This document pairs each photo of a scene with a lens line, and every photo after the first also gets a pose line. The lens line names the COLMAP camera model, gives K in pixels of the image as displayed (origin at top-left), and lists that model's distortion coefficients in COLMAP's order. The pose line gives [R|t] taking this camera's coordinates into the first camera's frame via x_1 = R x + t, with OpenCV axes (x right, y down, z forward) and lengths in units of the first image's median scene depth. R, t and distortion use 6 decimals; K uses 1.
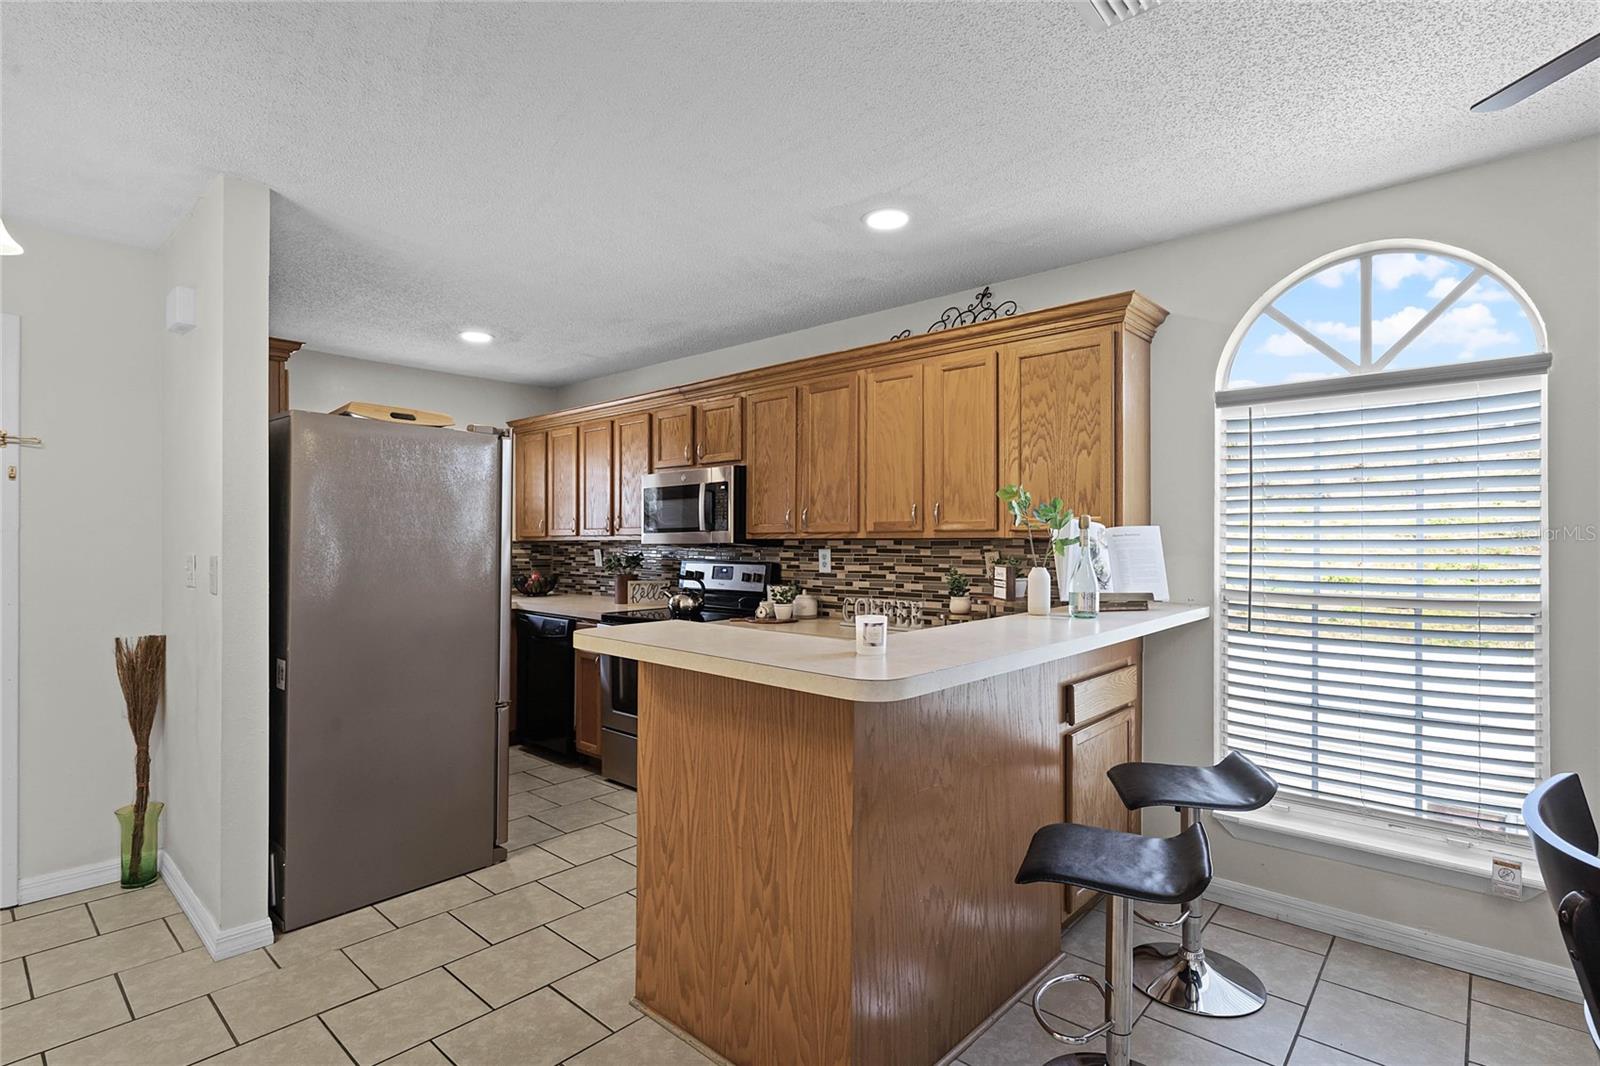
lens RADIAL K [[779.0, 0, 804.5], [0, 779.0, 539.5], [0, 0, 1]] dist [0.000702, 0.000804]
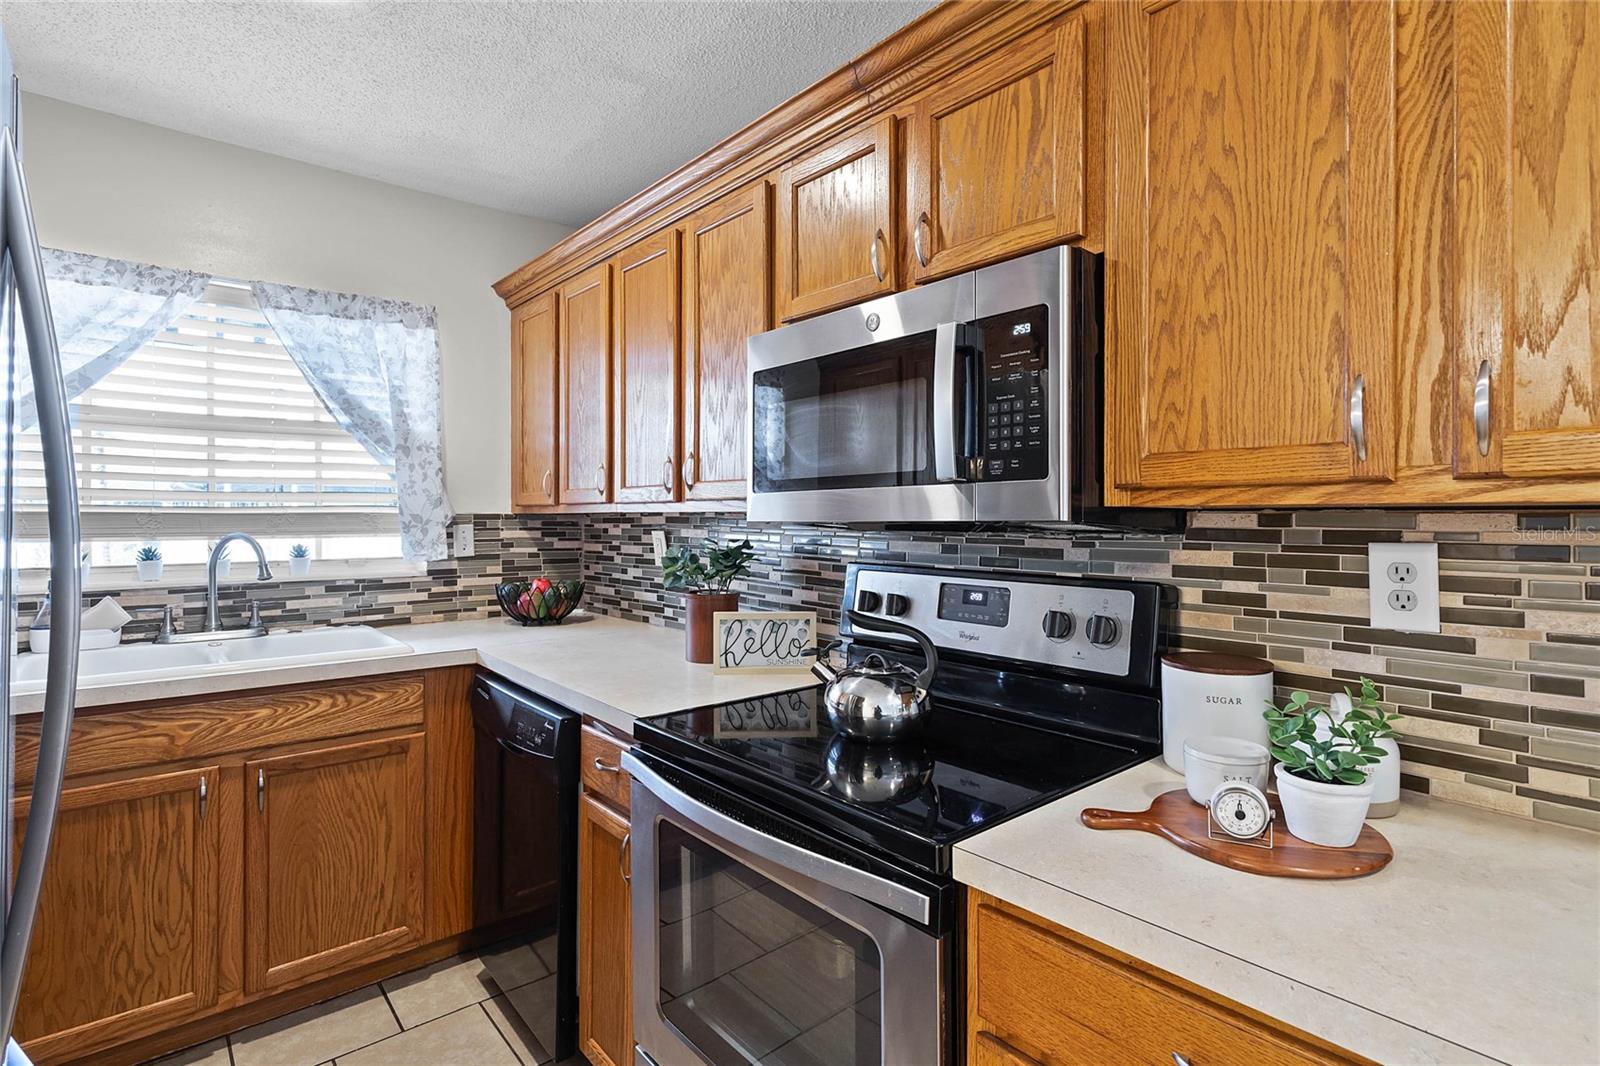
lens RADIAL K [[792.4, 0, 800.0], [0, 792.4, 514.2], [0, 0, 1]] dist [0.004587, 0.001312]
pose [[0.990189, 0.000657, -0.139732, -0.145509], [-0.000404, 0.999998, 0.001842, 0.001402], [0.139733, -0.001767, 0.990188, 0.697454]]
